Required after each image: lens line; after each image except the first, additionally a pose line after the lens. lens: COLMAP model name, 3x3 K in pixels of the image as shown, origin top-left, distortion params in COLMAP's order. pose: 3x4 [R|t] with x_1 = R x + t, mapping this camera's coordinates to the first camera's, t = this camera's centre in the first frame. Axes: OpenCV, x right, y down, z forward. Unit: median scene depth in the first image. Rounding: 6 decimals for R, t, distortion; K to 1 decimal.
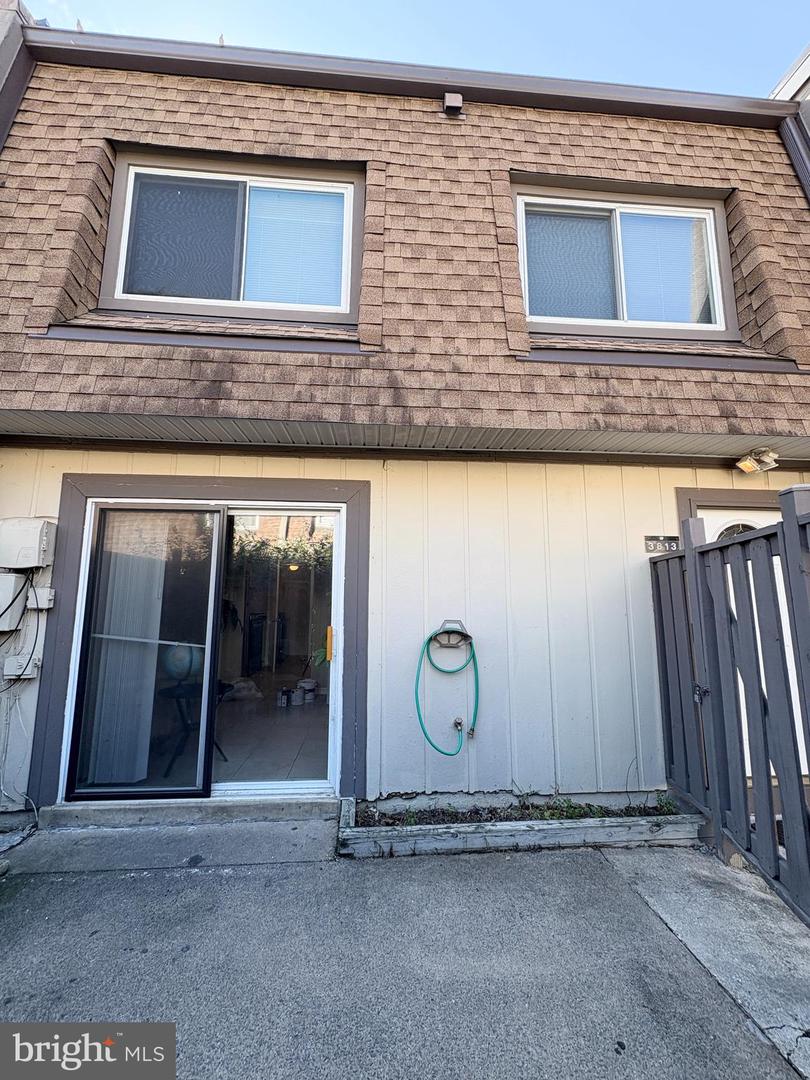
lens RADIAL K [[425.8, 0, 405.0], [0, 425.8, 540.0], [0, 0, 1]] dist [0.000106, -0.000234]
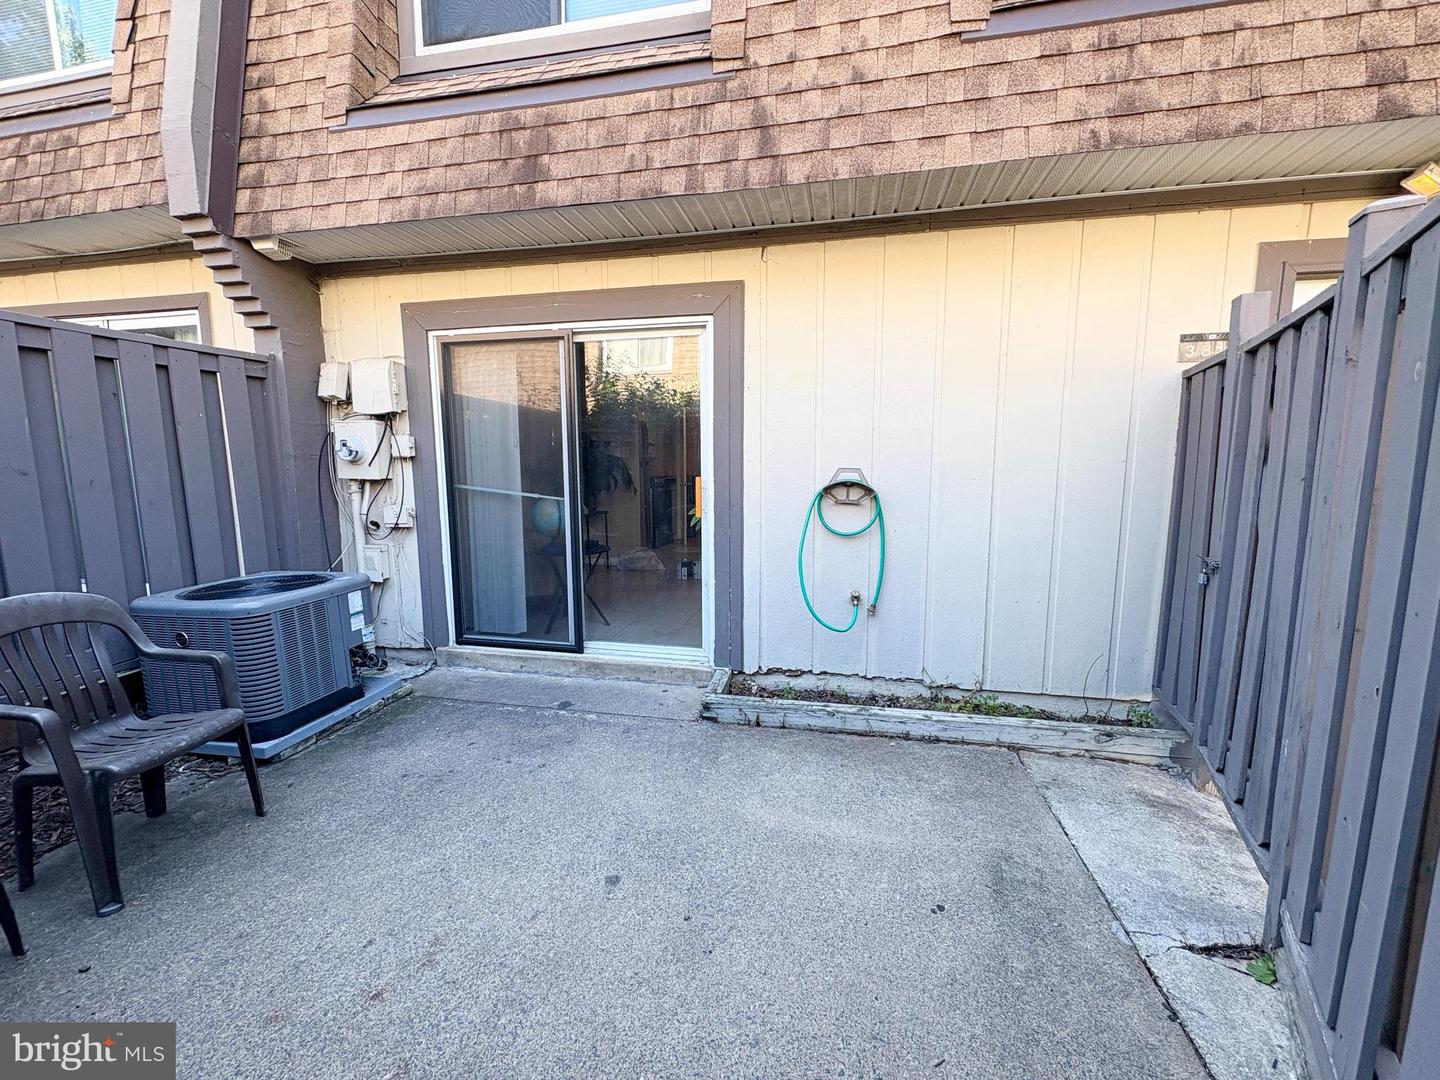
lens RADIAL K [[567.7, 0, 719.6], [0, 567.7, 538.0], [0, 0, 1]] dist [0.000106, -0.000234]
pose [[0.960269, 0.030732, -0.277378, 0.180964], [0.042369, 0.966343, 0.253745, 0.044102], [0.275840, -0.255416, 0.926647, -0.028815]]
